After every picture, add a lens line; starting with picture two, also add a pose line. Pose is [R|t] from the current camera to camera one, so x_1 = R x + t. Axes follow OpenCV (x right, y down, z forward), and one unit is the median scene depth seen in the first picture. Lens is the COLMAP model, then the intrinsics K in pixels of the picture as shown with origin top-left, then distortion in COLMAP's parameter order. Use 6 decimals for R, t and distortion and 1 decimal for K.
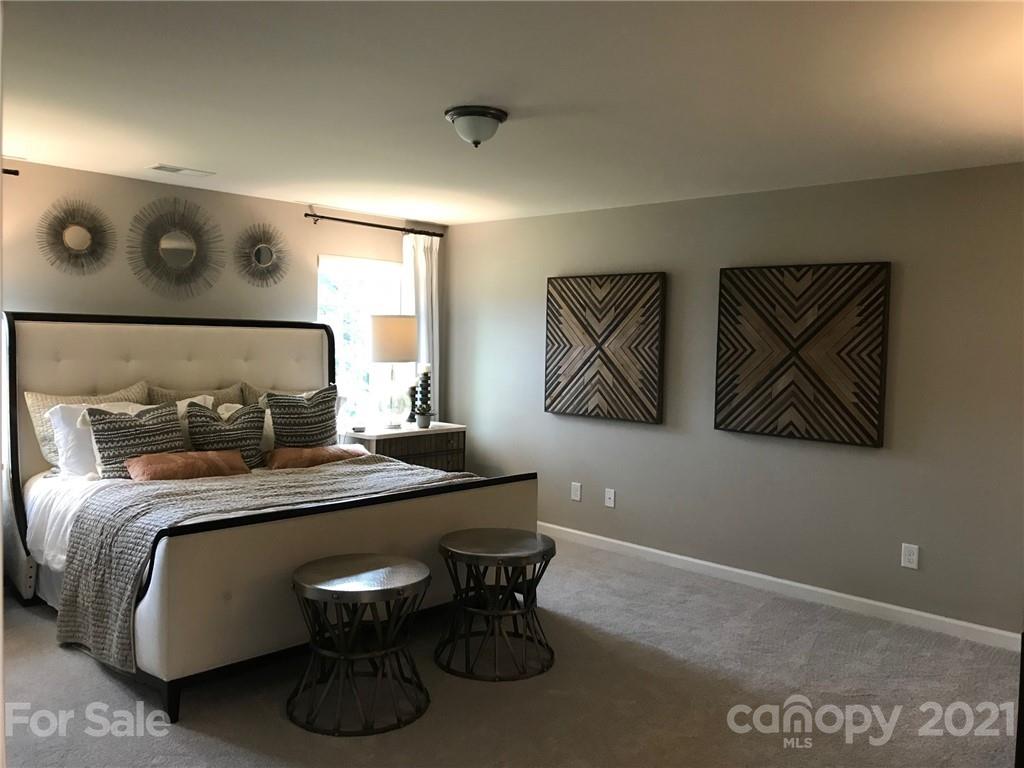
lens RADIAL K [[838.4, 0, 518.0], [0, 838.4, 381.8], [0, 0, 1]] dist [0.059940, -0.057182]
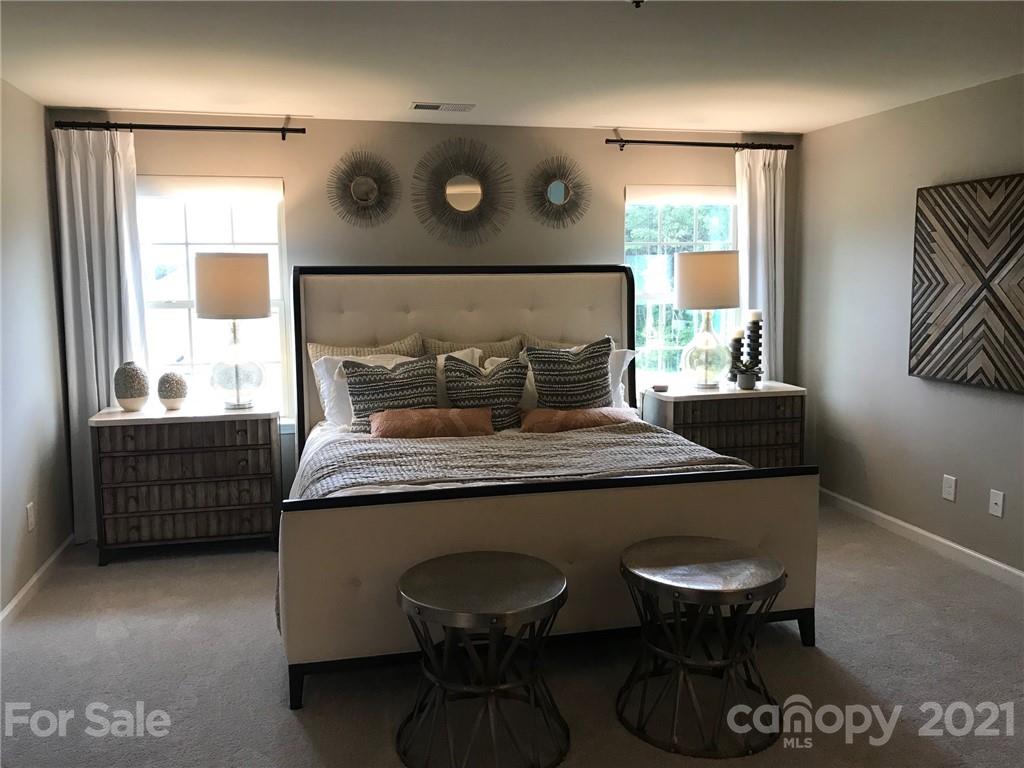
lens RADIAL K [[838.4, 0, 513.1], [0, 838.4, 382.9], [0, 0, 1]] dist [0.059940, -0.057182]
pose [[0.839631, 0.040672, -0.541633, 0.155792], [-0.001276, 0.997337, 0.072914, -0.011806], [0.543156, -0.060530, 0.837447, 0.208208]]
